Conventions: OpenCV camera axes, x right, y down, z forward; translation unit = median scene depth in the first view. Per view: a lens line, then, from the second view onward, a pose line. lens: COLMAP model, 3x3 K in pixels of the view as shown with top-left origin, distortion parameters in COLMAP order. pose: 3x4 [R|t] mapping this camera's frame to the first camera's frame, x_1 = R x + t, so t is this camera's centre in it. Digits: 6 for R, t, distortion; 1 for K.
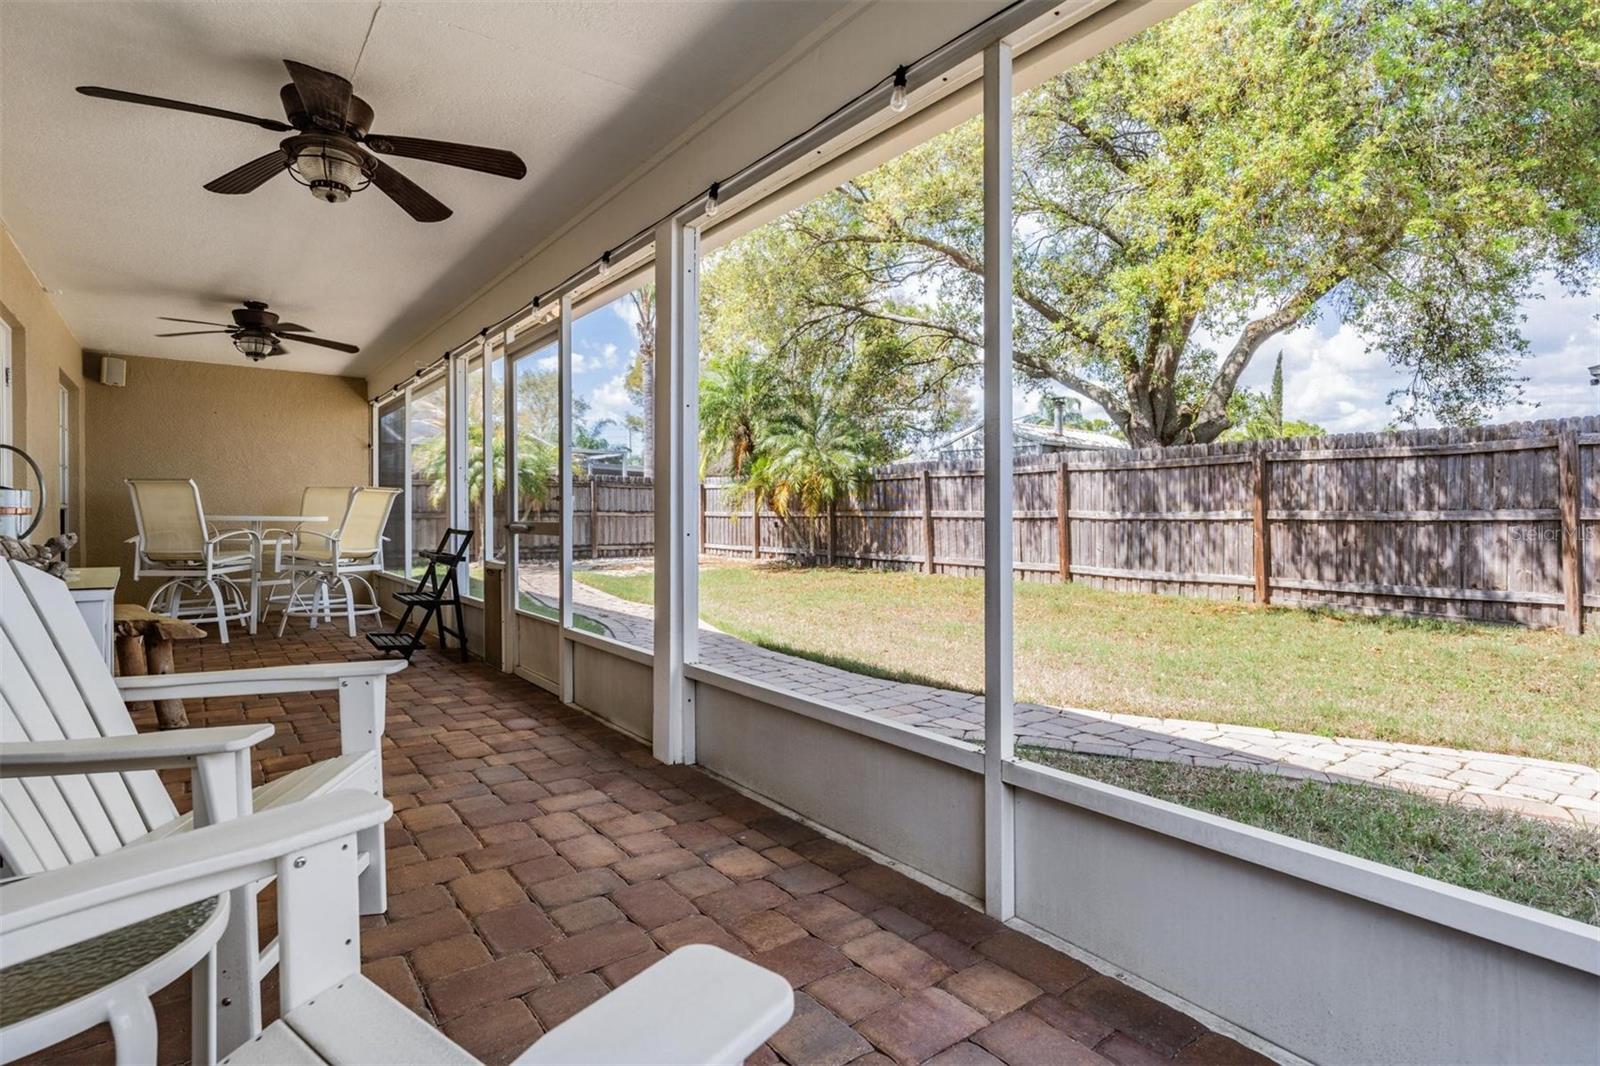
lens RADIAL K [[765.4, 0, 794.3], [0, 765.4, 514.5], [0, 0, 1]] dist [-0.000681, -0.000357]
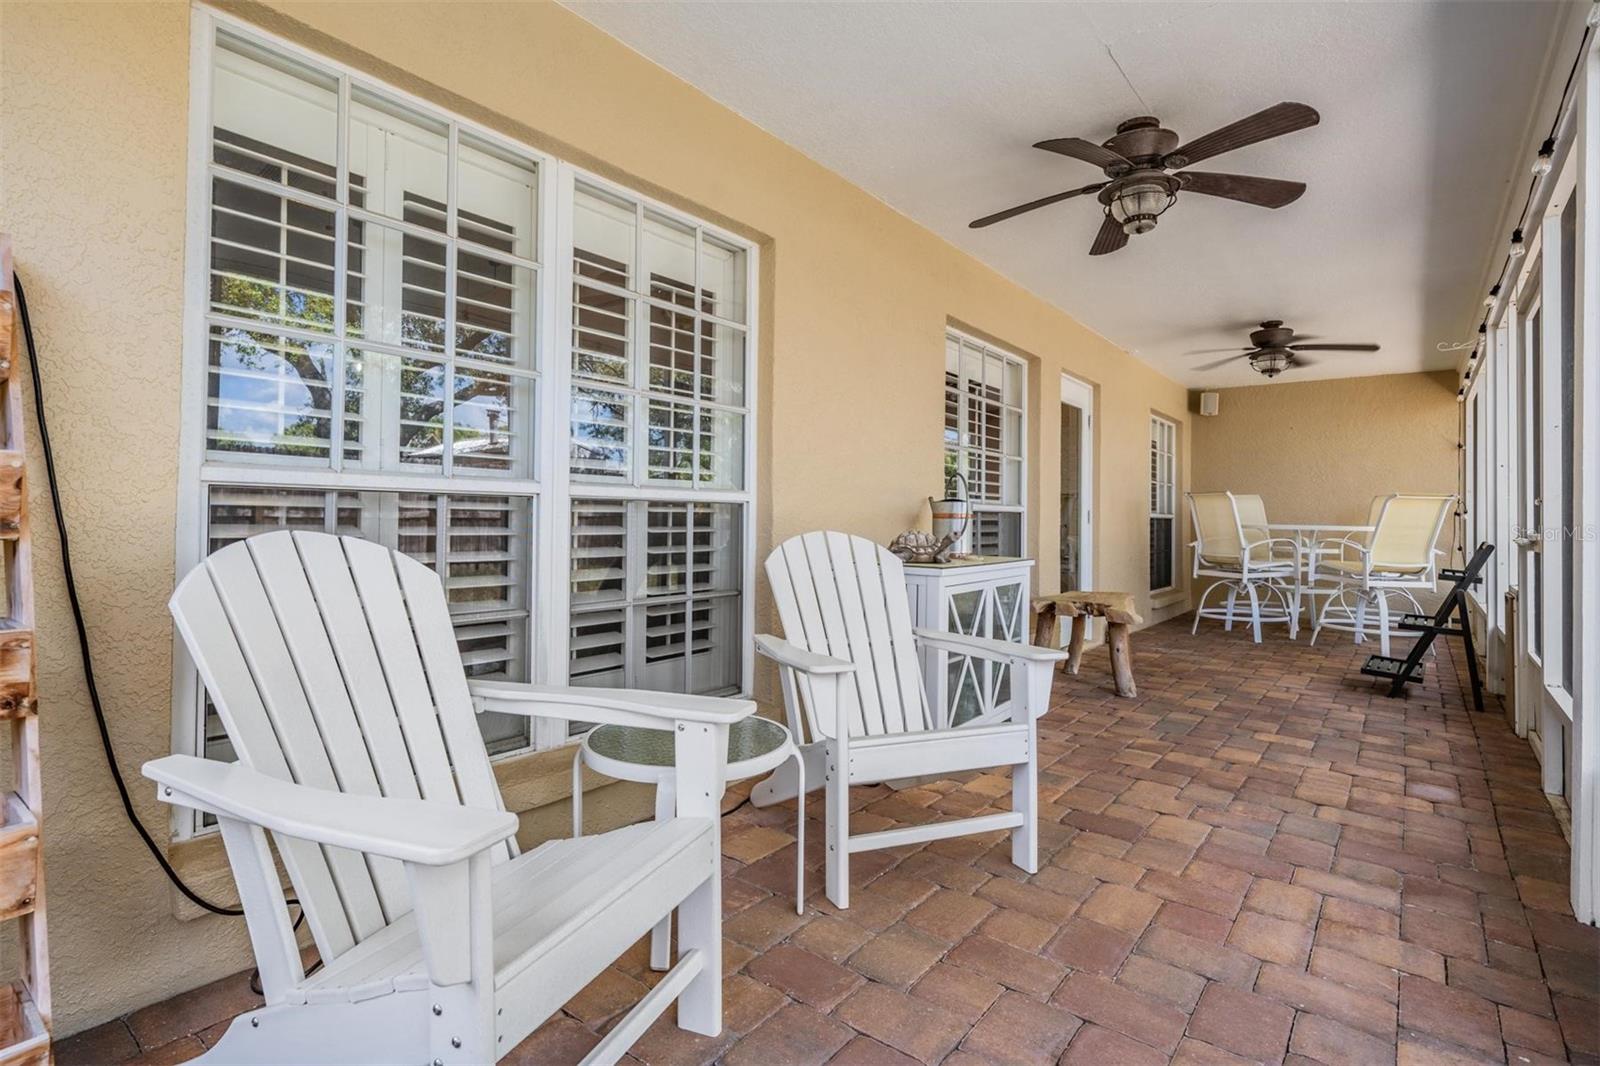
lens RADIAL K [[745.9, 0, 793.2], [0, 745.9, 529.7], [0, 0, 1]] dist [0.000314, -0.000023]
pose [[0.288060, 0.017033, -0.957461, 0.240901], [-0.009916, 0.999841, 0.014804, -0.000187], [0.957561, 0.005230, 0.288183, 0.202383]]
